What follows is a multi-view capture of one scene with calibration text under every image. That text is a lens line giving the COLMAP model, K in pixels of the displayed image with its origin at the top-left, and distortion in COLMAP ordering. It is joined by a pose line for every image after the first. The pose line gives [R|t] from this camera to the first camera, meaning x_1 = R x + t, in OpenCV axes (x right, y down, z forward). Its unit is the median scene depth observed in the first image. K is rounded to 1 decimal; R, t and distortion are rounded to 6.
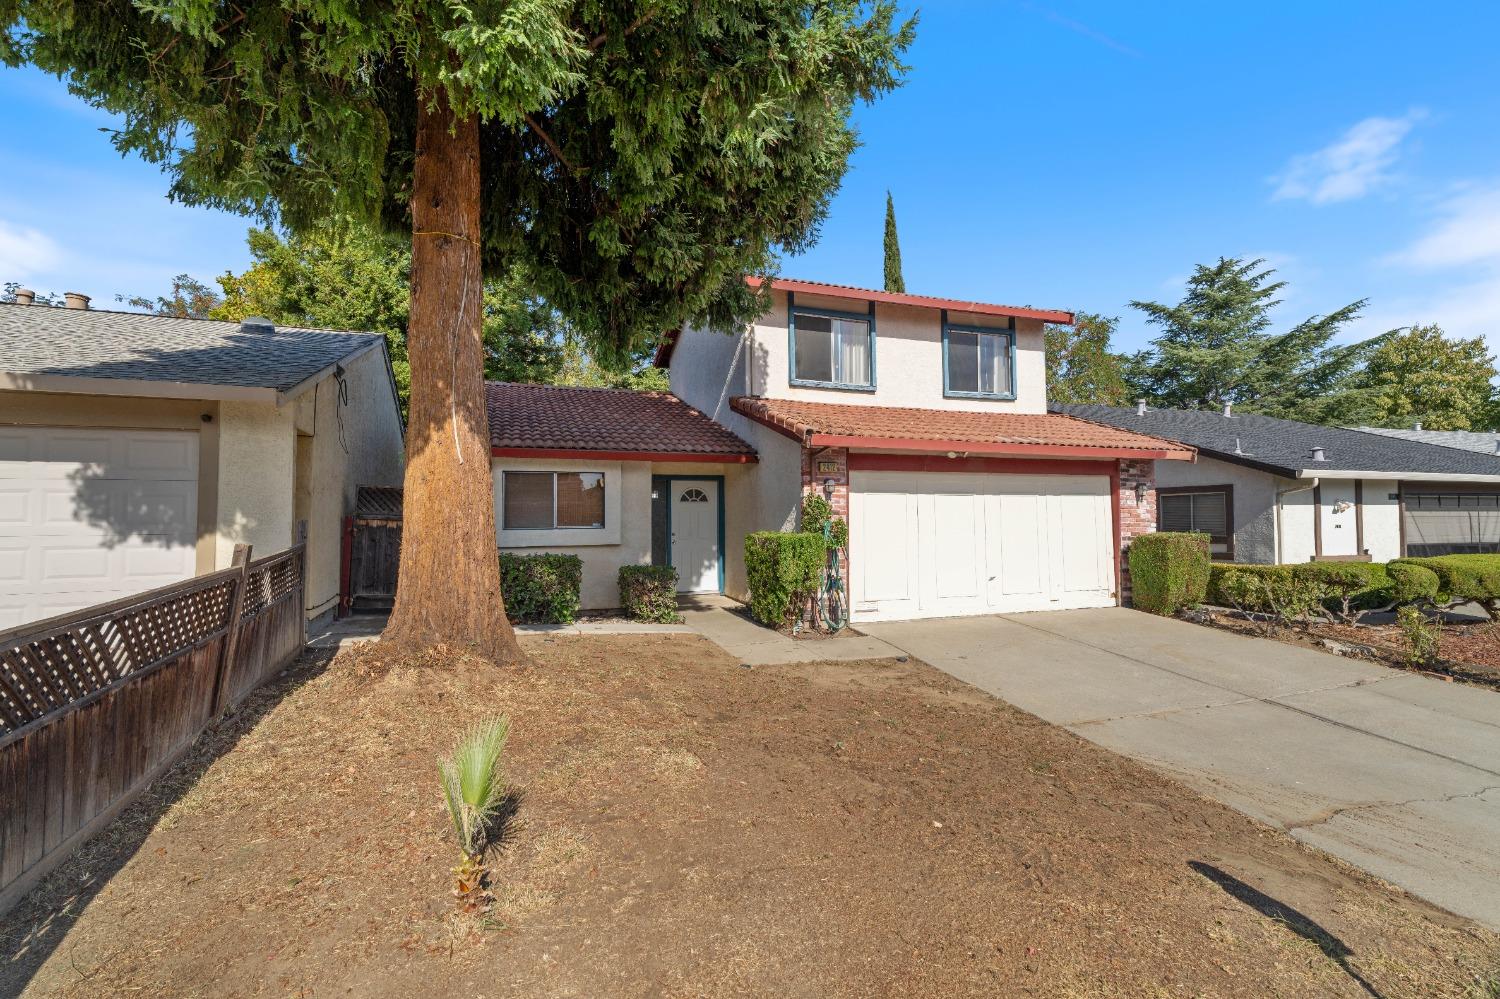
lens RADIAL K [[667.6, 0, 749.3], [0, 667.6, 487.6], [0, 0, 1]] dist [-0.004153, 0.001282]
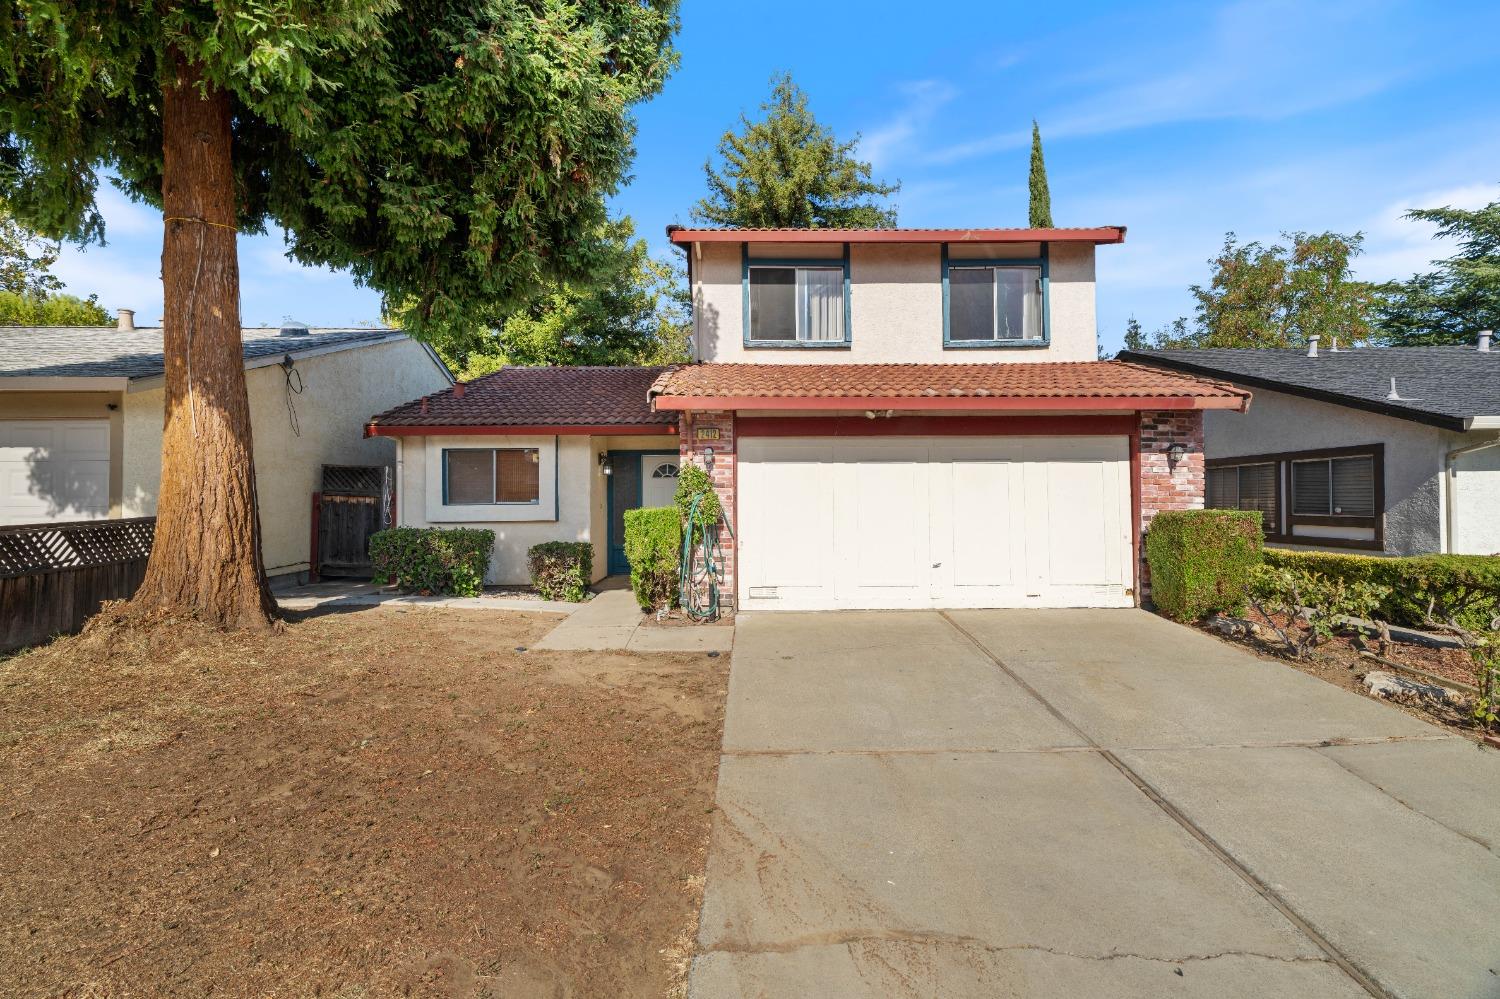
lens RADIAL K [[667.6, 0, 749.3], [0, 667.6, 487.6], [0, 0, 1]] dist [-0.004153, 0.001282]
pose [[0.948063, -0.008189, -0.317977, 0.386393], [0.016379, 0.999599, 0.023091, 0.017922], [0.317660, -0.027100, 0.947817, 0.150376]]
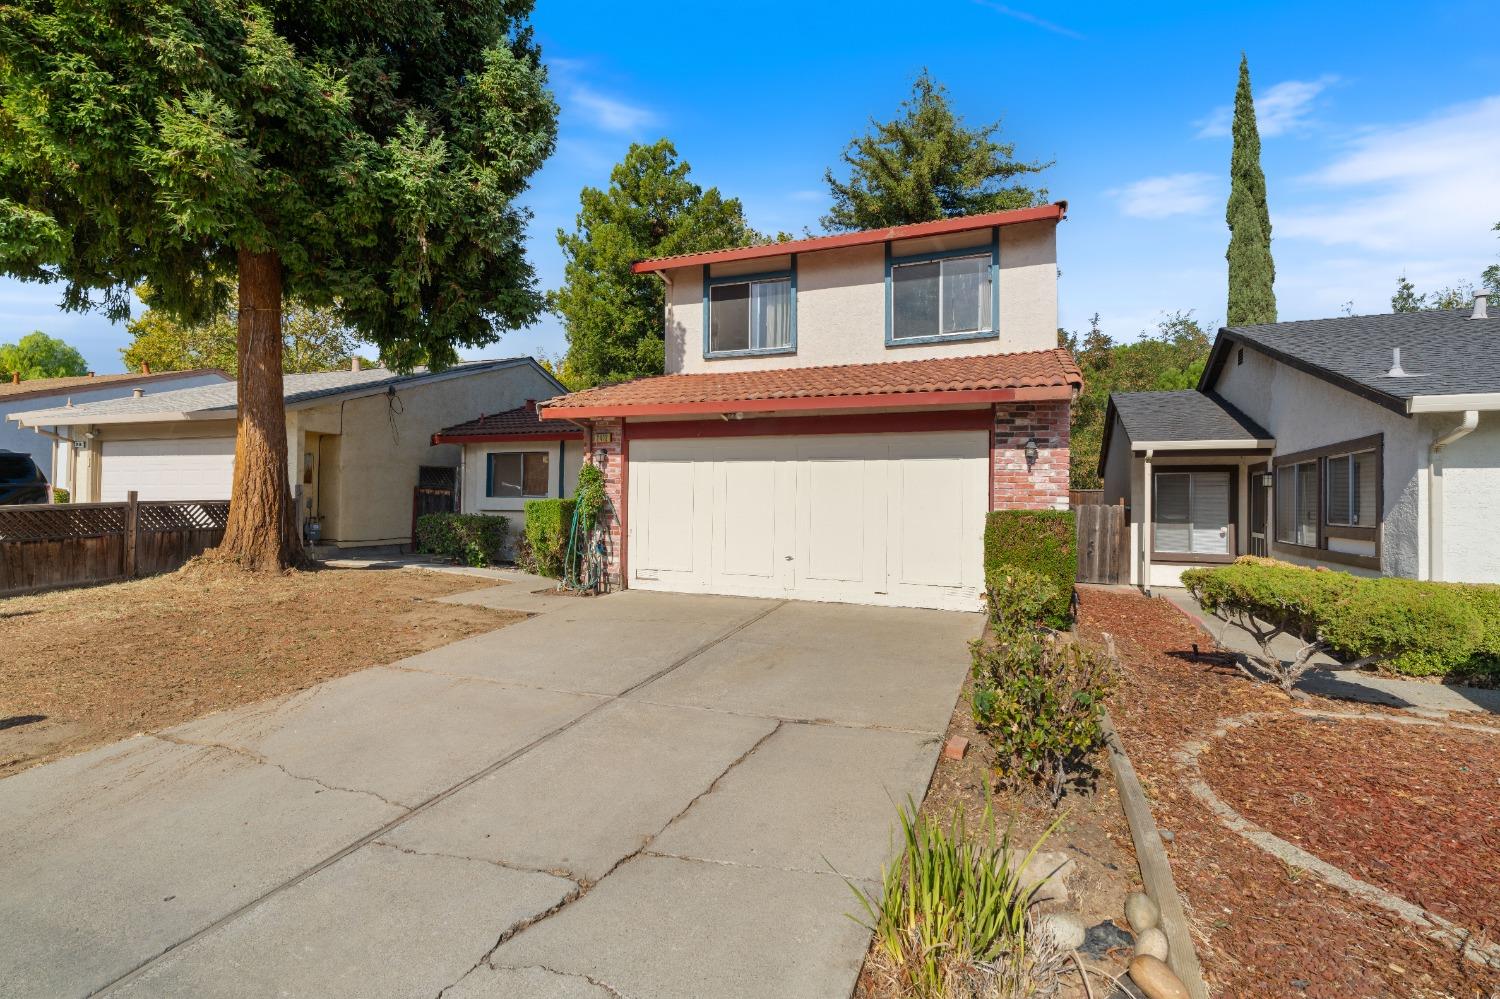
lens RADIAL K [[679.2, 0, 750.2], [0, 679.2, 481.4], [0, 0, 1]] dist [-0.001426, -0.000060]
pose [[0.755552, -0.008265, -0.655037, 0.854308], [0.012939, 0.999914, 0.002308, 0.033184], [0.654961, -0.010220, 0.755594, 0.291873]]
